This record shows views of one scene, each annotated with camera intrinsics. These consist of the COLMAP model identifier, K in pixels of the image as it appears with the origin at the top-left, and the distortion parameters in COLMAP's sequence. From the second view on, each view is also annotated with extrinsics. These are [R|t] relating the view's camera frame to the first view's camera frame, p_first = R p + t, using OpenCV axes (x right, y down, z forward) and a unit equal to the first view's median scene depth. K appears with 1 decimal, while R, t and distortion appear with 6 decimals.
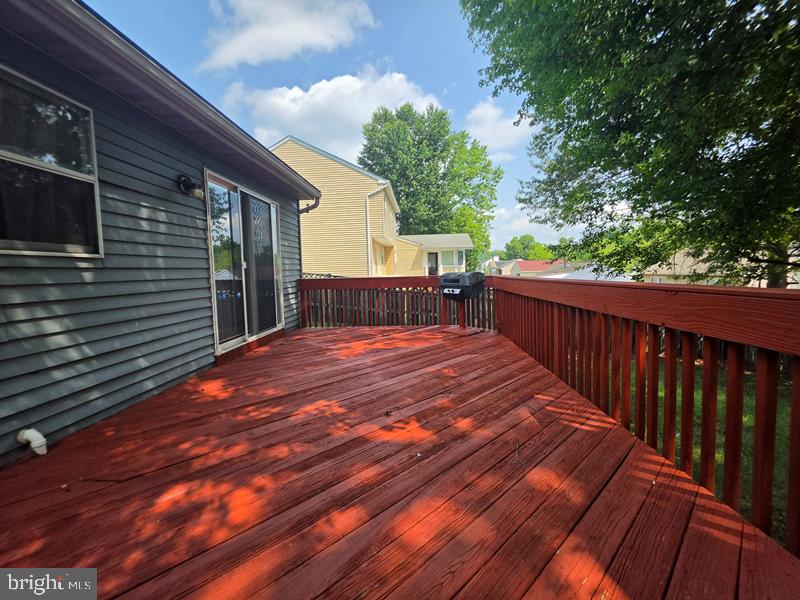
lens RADIAL K [[332.7, 0, 400.0], [0, 332.7, 300.0], [0, 0, 1]] dist [0.000467, 0.000048]
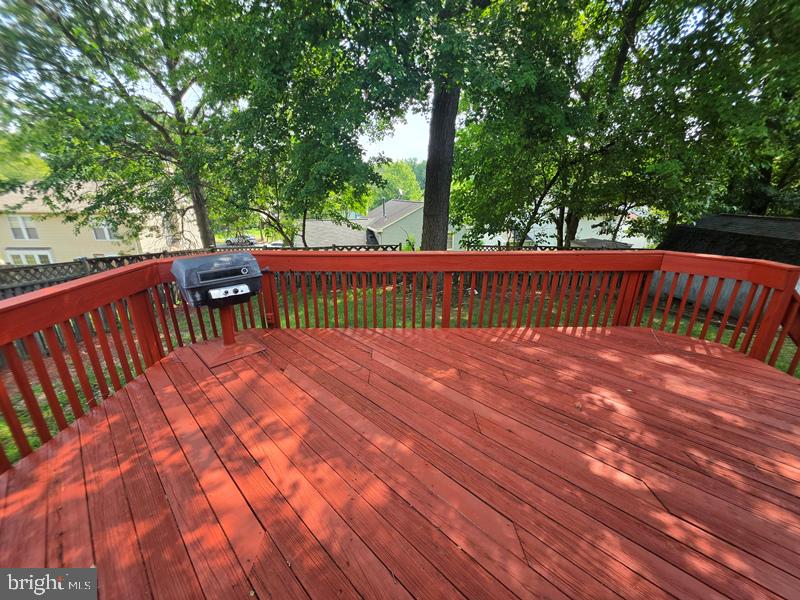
lens RADIAL K [[332.7, 0, 400.0], [0, 332.7, 300.0], [0, 0, 1]] dist [0.000467, 0.000048]
pose [[-0.076129, -0.305105, 0.949271, -0.886718], [0.084229, 0.946663, 0.311022, -0.358358], [-0.993534, 0.103634, -0.046370, 1.606734]]
